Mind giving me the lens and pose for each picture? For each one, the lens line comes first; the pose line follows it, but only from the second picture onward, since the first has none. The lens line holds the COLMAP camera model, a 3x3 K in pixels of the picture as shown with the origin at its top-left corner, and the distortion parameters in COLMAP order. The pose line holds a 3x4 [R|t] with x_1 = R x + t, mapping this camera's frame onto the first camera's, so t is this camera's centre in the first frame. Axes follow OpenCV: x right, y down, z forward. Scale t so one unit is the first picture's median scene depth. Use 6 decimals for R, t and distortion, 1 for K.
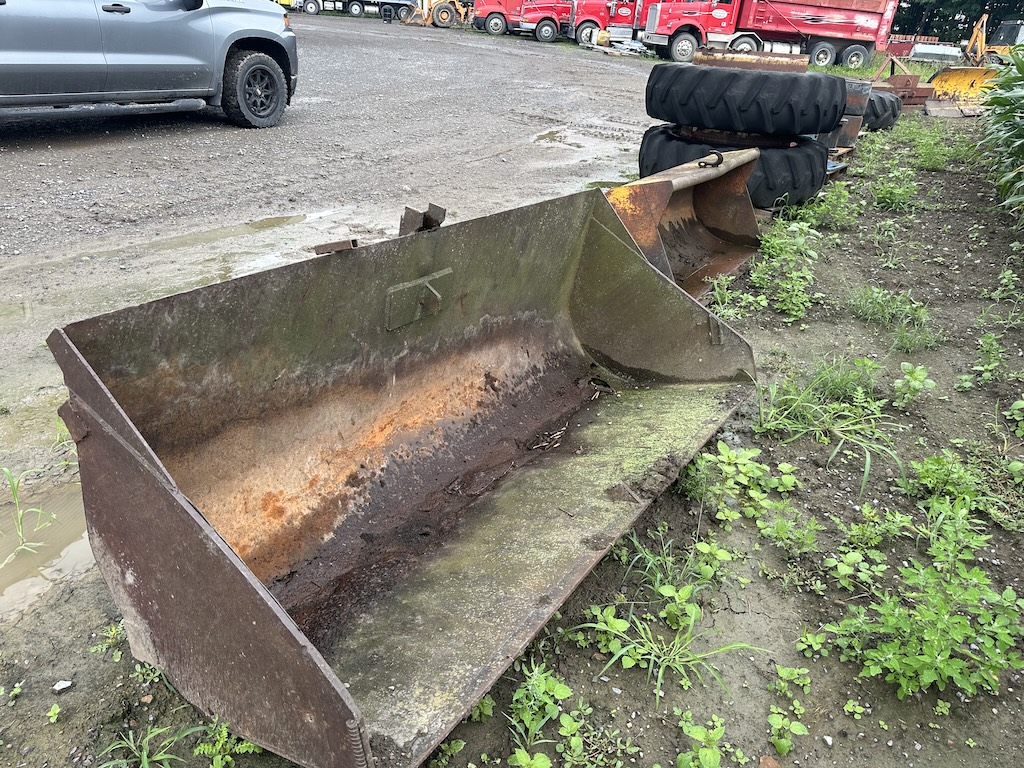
lens RADIAL K [[726.0, 0, 513.2], [0, 726.0, 384.5], [0, 0, 1]] dist [0.002729, -0.013669]
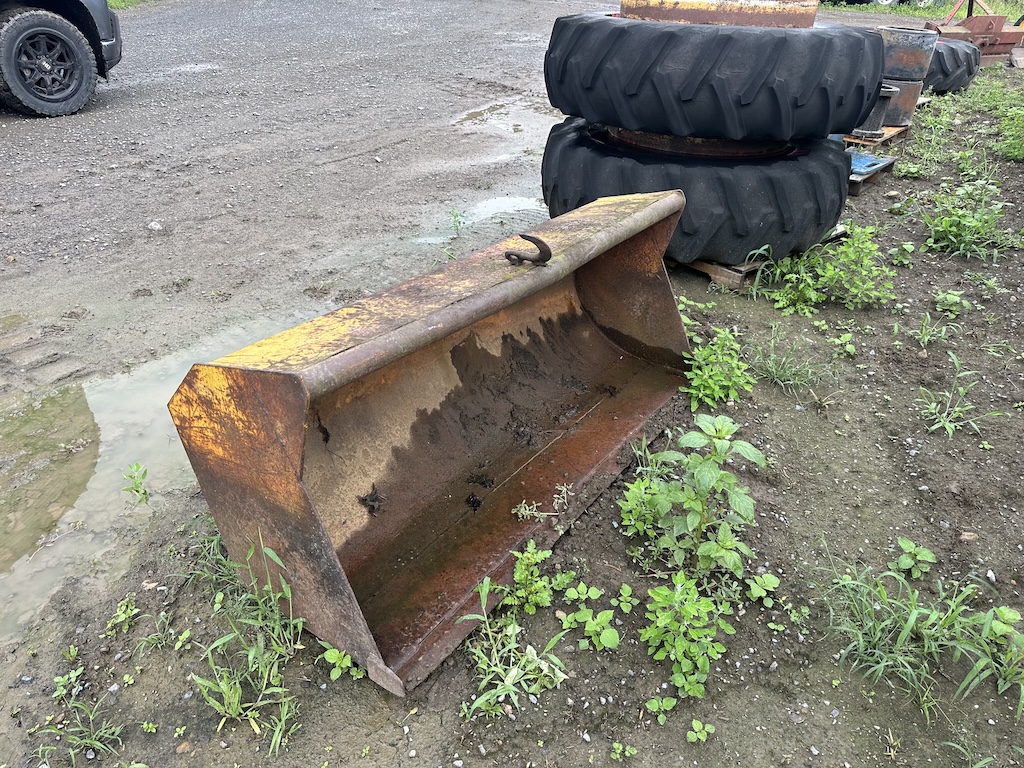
lens RADIAL K [[726.0, 0, 508.0], [0, 726.0, 379.0], [0, 0, 1]] dist [0.002729, -0.013669]
pose [[0.997388, 0.013371, -0.070976, 0.217655], [-0.009365, 0.998360, 0.056474, -0.190141], [0.071614, -0.055662, 0.995878, 0.414768]]
